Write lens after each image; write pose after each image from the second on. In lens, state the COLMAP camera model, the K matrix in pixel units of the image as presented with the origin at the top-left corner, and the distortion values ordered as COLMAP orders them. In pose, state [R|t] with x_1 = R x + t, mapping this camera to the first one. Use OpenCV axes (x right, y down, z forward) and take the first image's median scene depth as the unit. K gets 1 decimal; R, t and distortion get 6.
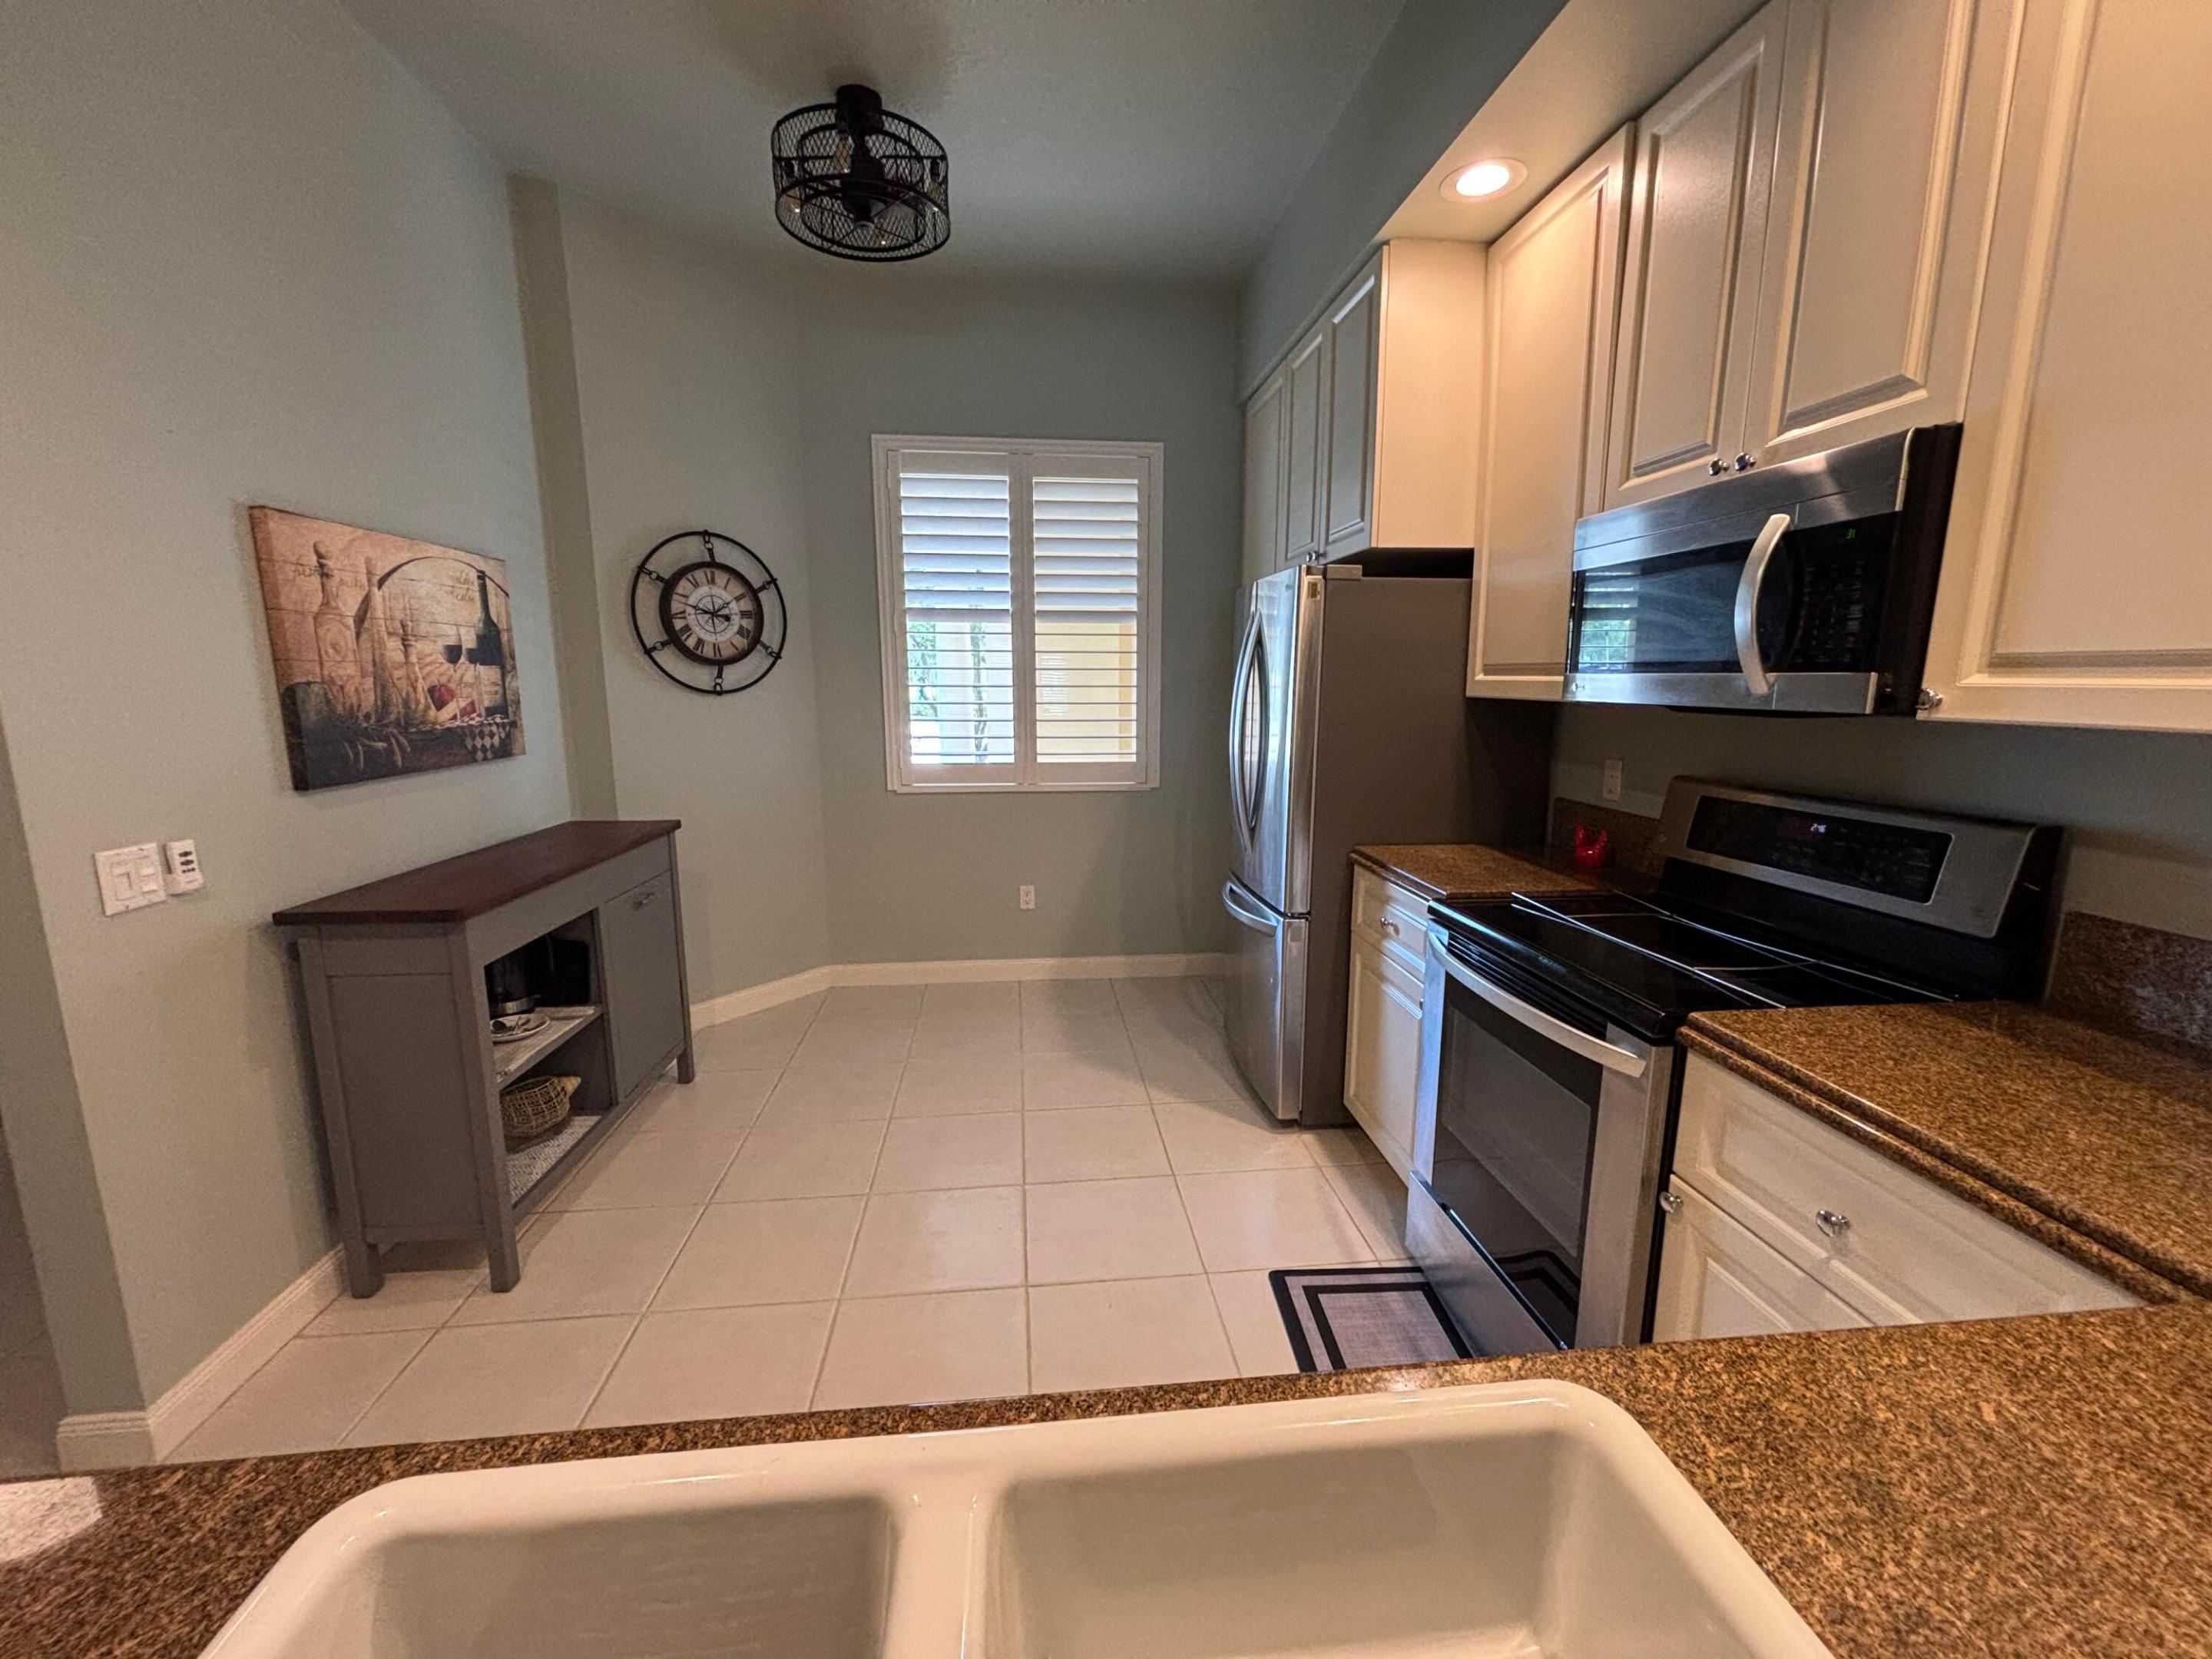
lens RADIAL K [[885.1, 0, 1106.0], [0, 885.1, 829.5], [0, 0, 1]] dist [-0.000023, -0.000859]
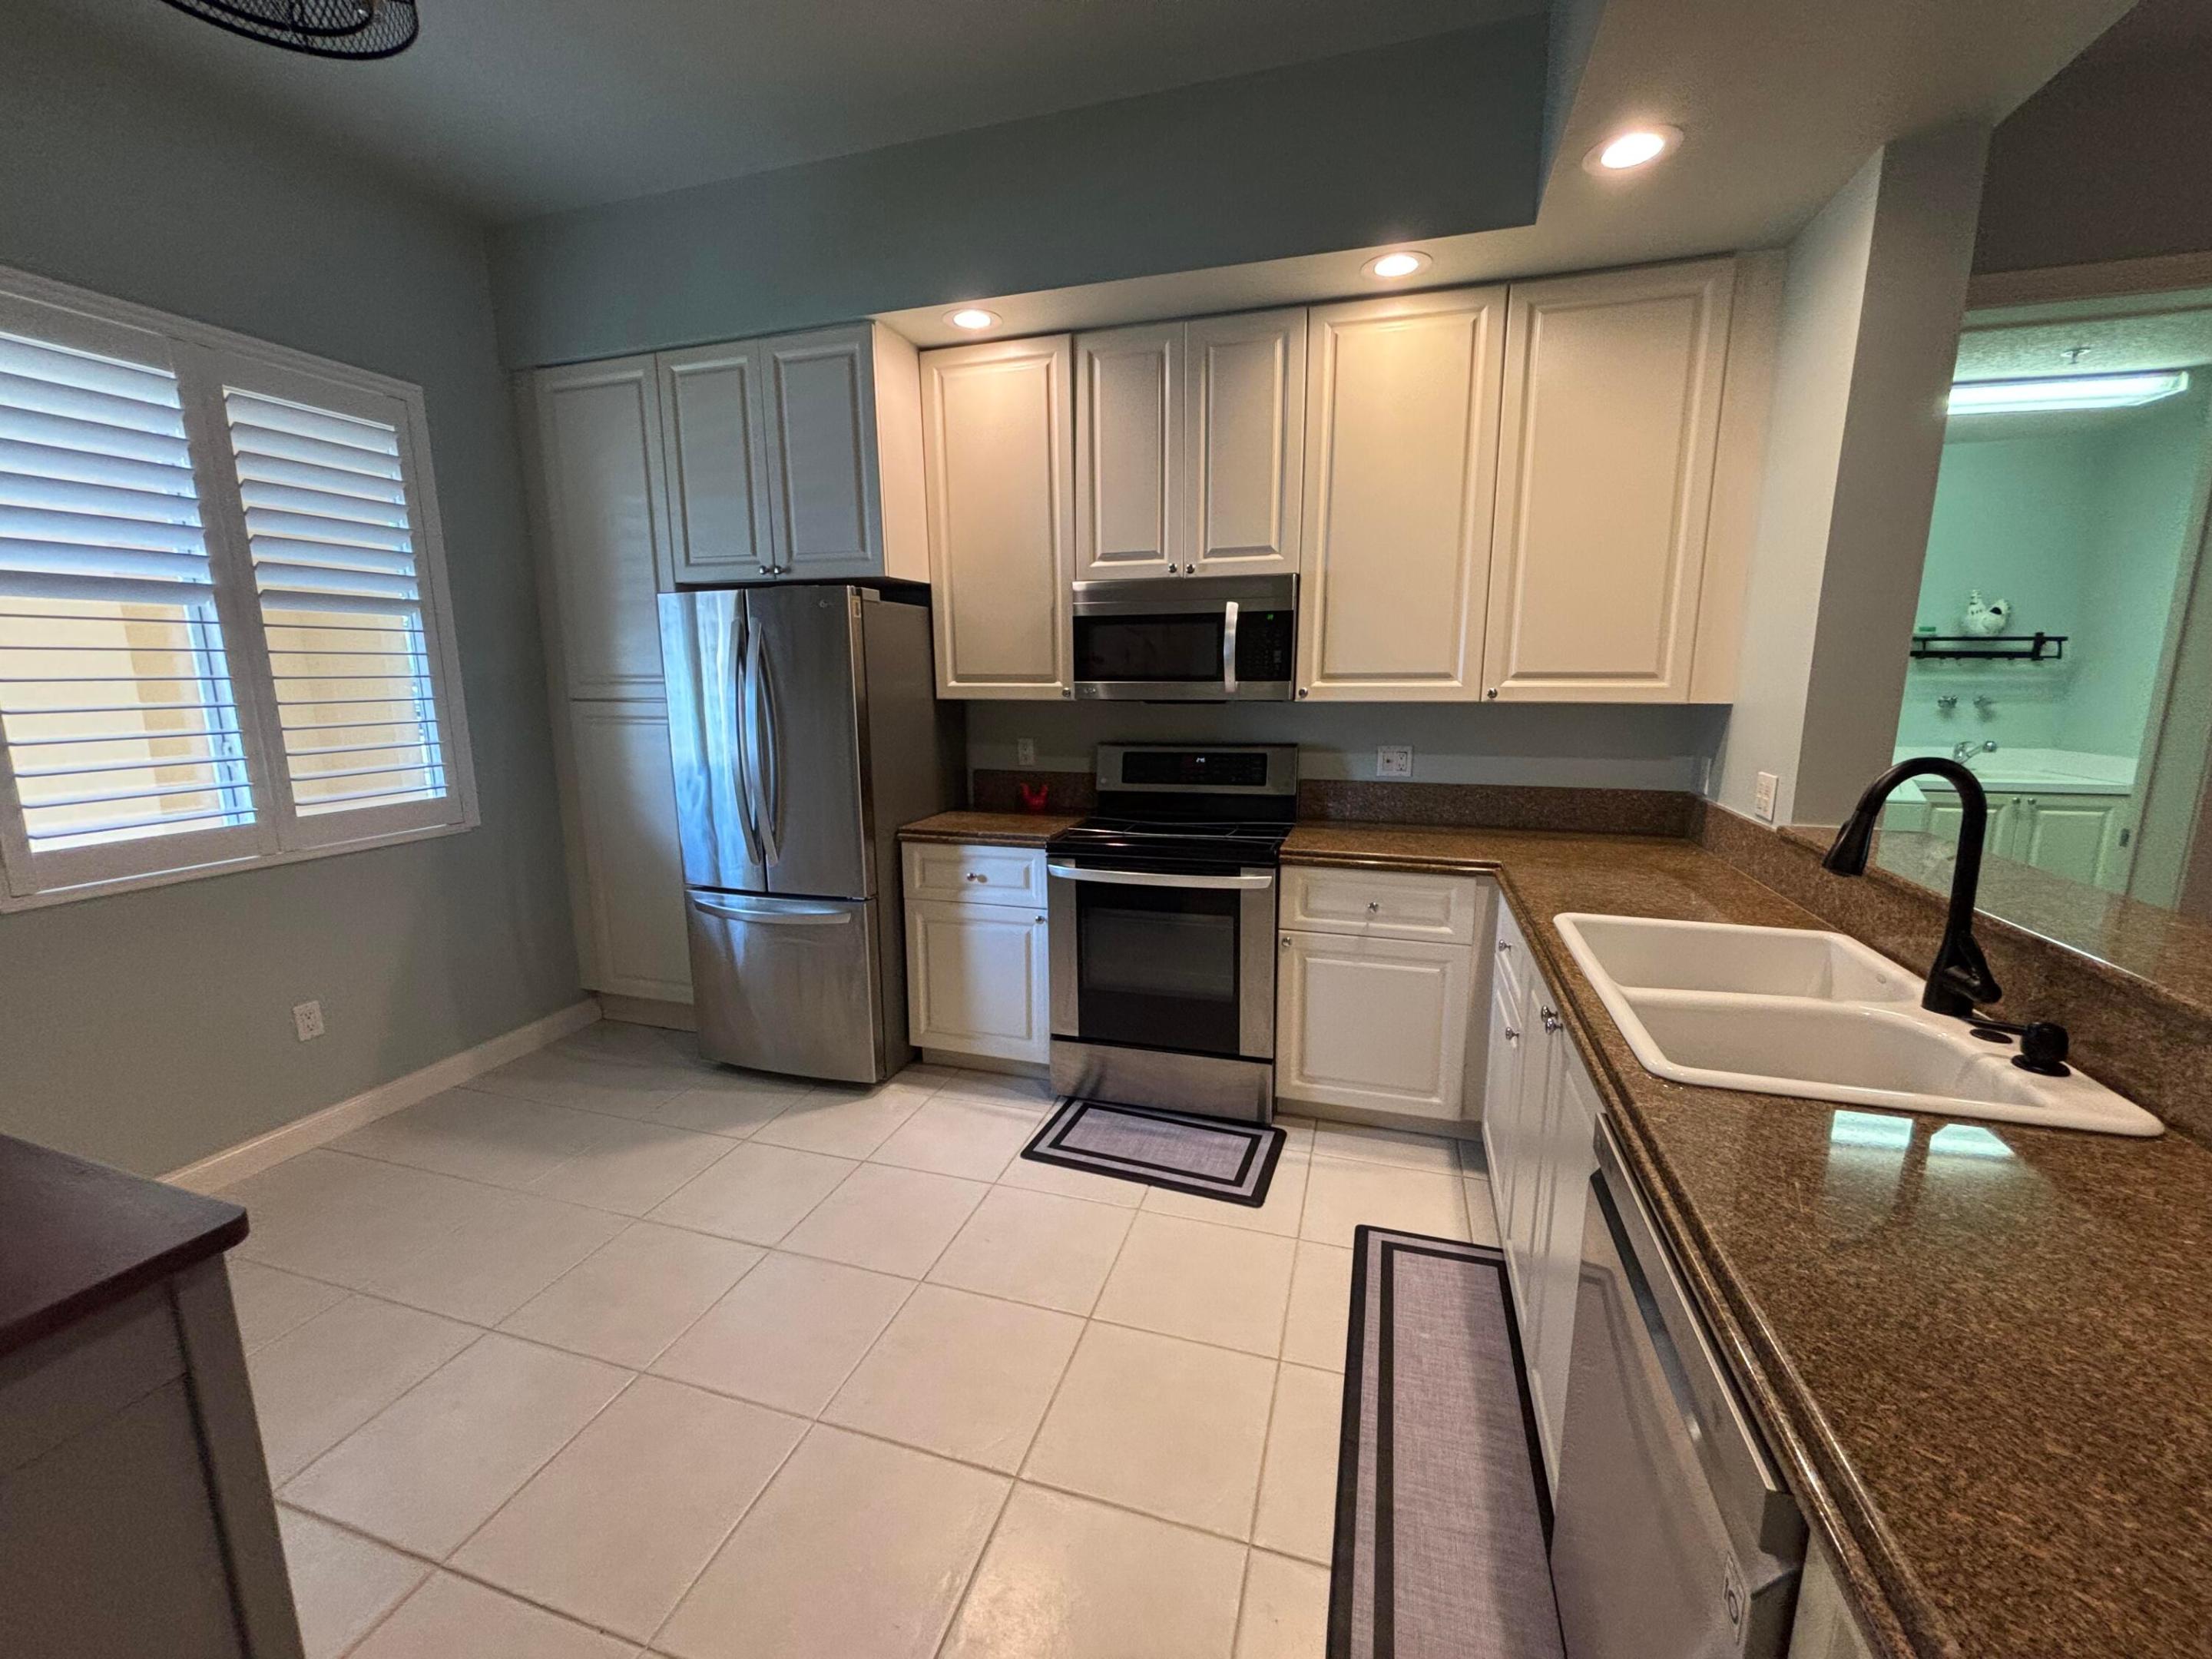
lens RADIAL K [[886.9, 0, 1109.3], [0, 886.9, 830.8], [0, 0, 1]] dist [0.000721, -0.000218]
pose [[0.394343, -0.169523, 0.903192, -0.716091], [0.162277, 0.980238, 0.113132, -0.068577], [-0.904522, 0.101955, 0.414060, 0.267461]]
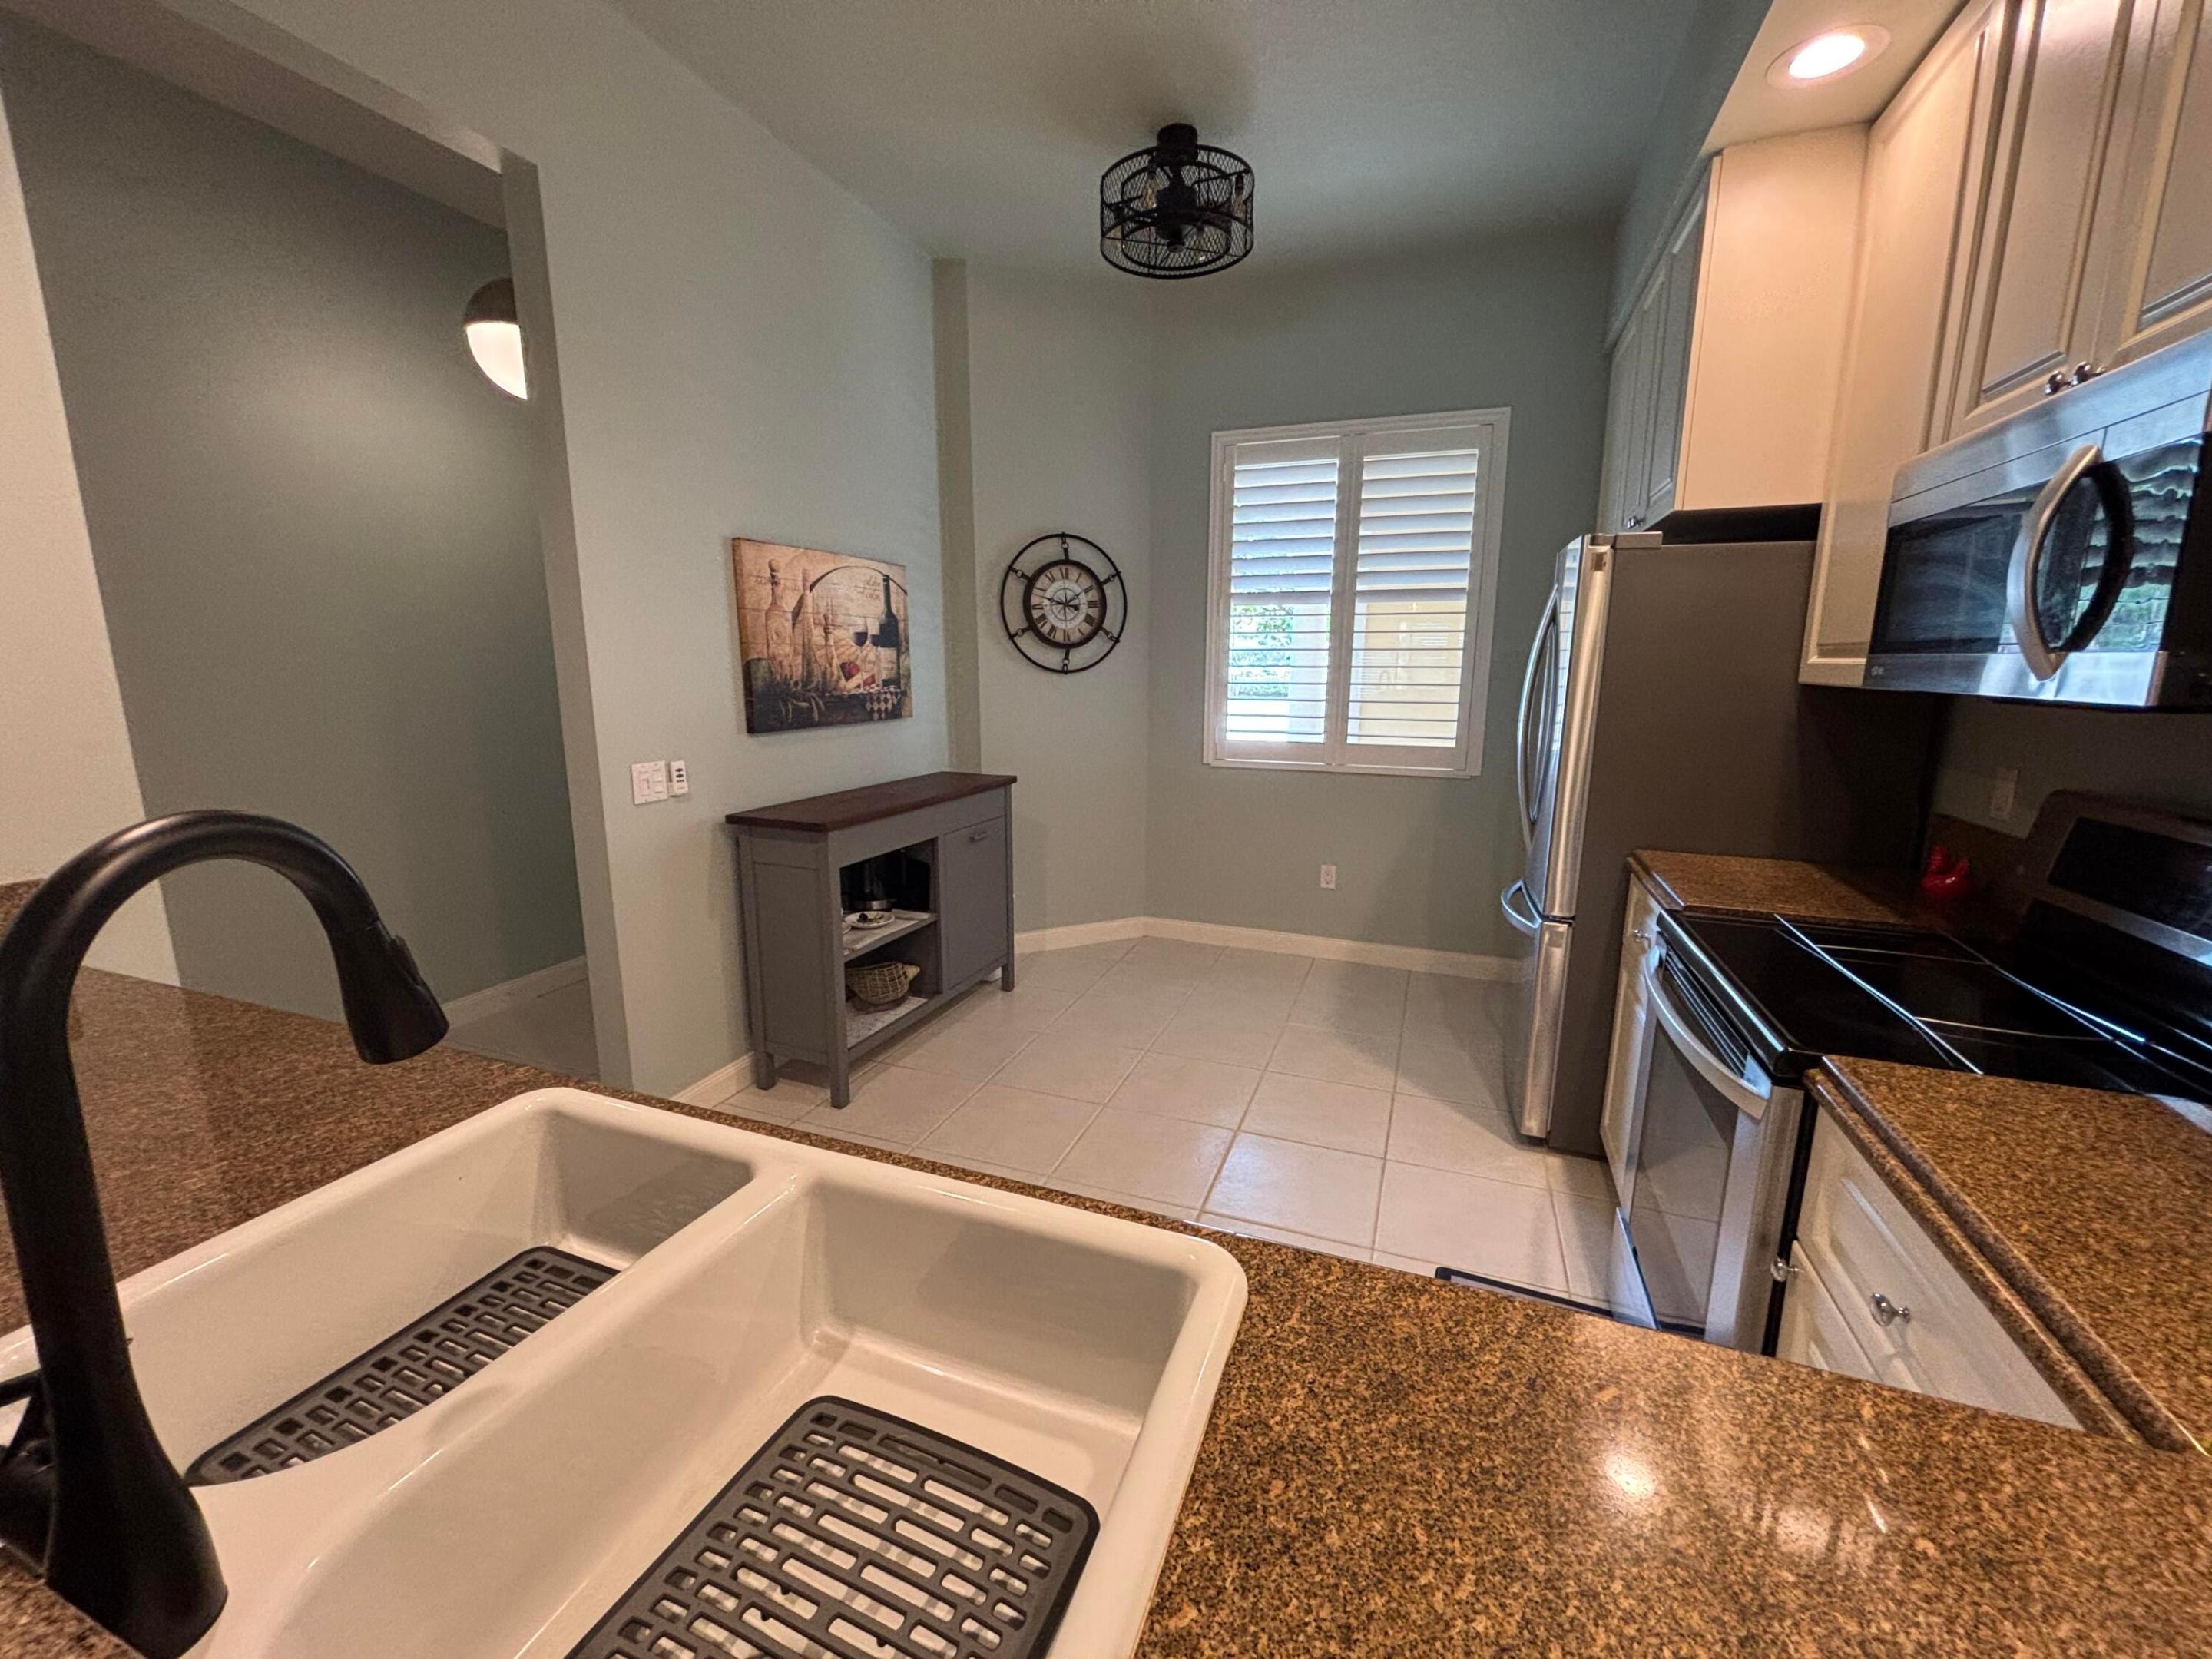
lens RADIAL K [[885.1, 0, 1106.0], [0, 885.1, 829.5], [0, 0, 1]] dist [-0.000023, -0.000859]
pose [[0.892406, 0.089112, -0.442347, 0.209401], [-0.080939, 0.996019, 0.037361, 0.008839], [0.443915, 0.002462, 0.896065, -0.033351]]
